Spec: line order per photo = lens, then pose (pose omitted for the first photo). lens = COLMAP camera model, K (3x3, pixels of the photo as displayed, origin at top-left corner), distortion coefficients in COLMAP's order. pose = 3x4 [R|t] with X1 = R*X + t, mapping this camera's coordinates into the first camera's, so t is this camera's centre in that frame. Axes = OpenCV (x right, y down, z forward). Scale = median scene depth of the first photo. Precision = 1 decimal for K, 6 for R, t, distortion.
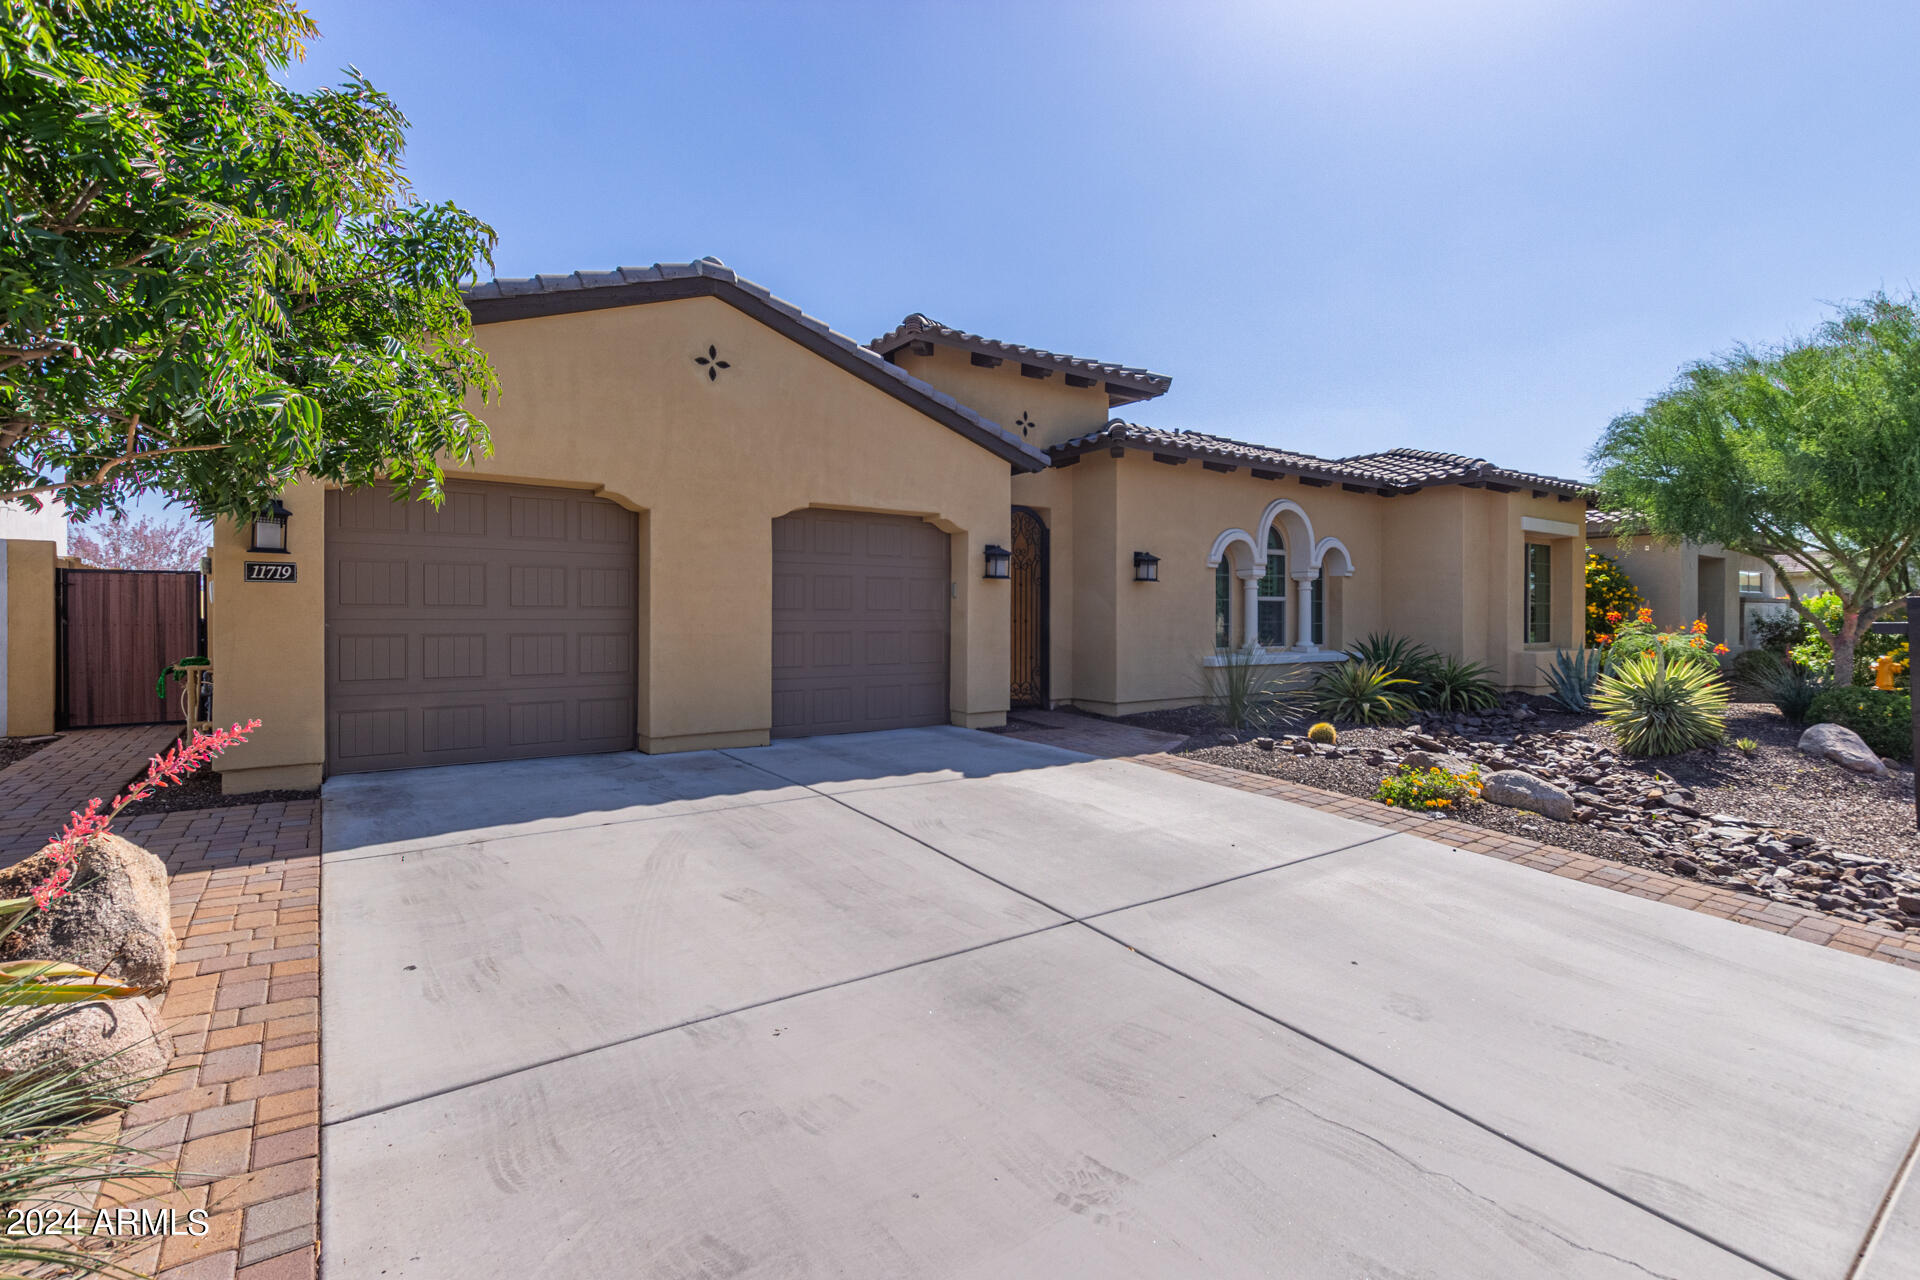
lens RADIAL K [[882.9, 0, 960.0], [0, 882.9, 640.0], [0, 0, 1]] dist [0.000964, -0.000073]
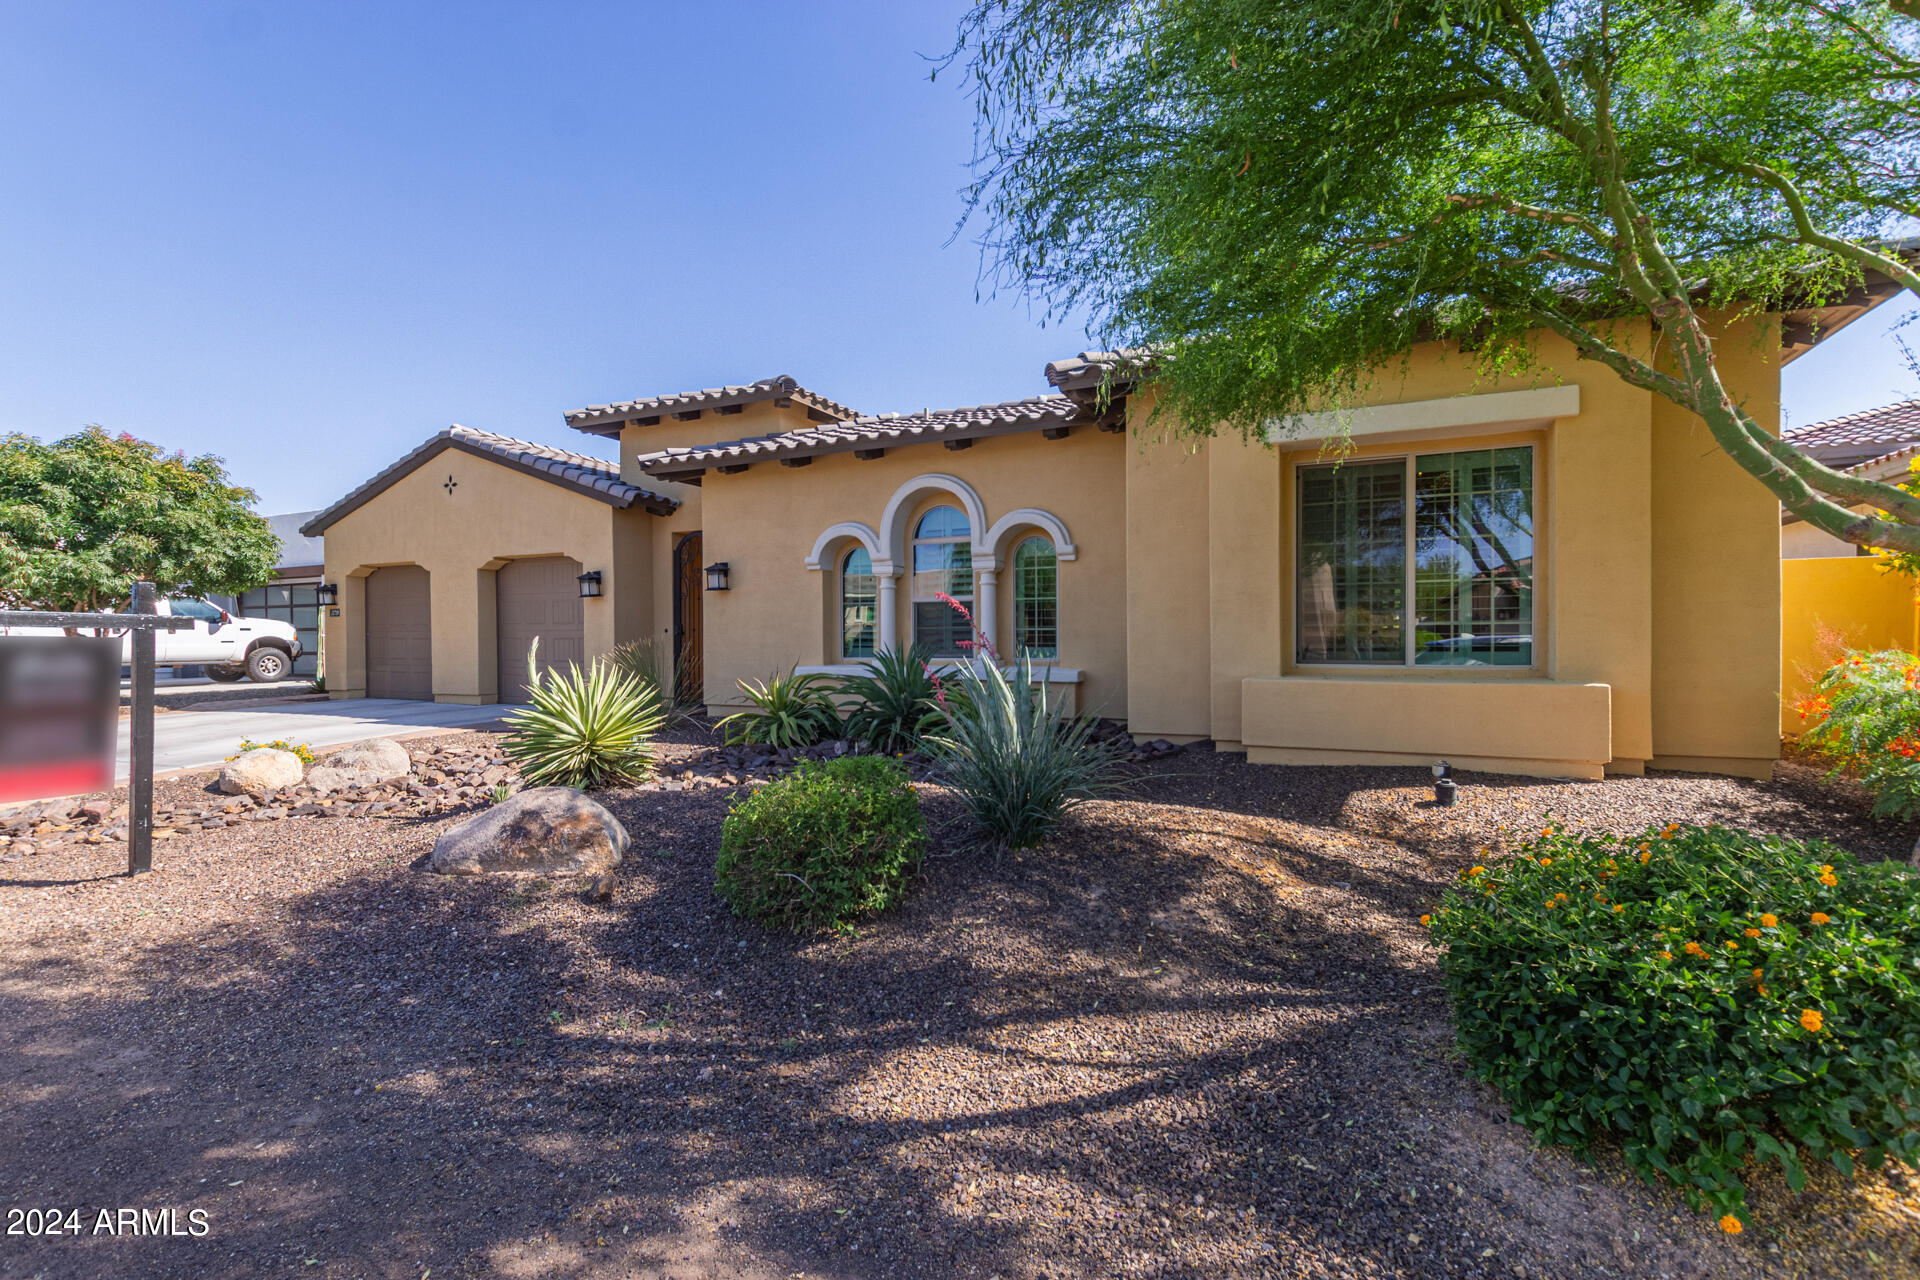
lens RADIAL K [[882.9, 0, 960.0], [0, 882.9, 640.0], [0, 0, 1]] dist [0.000964, -0.000073]
pose [[0.493812, 0.001364, -0.869567, 1.300146], [-0.007866, 0.999965, -0.002899, -0.008290], [0.869533, 0.008271, 0.493806, 0.762381]]
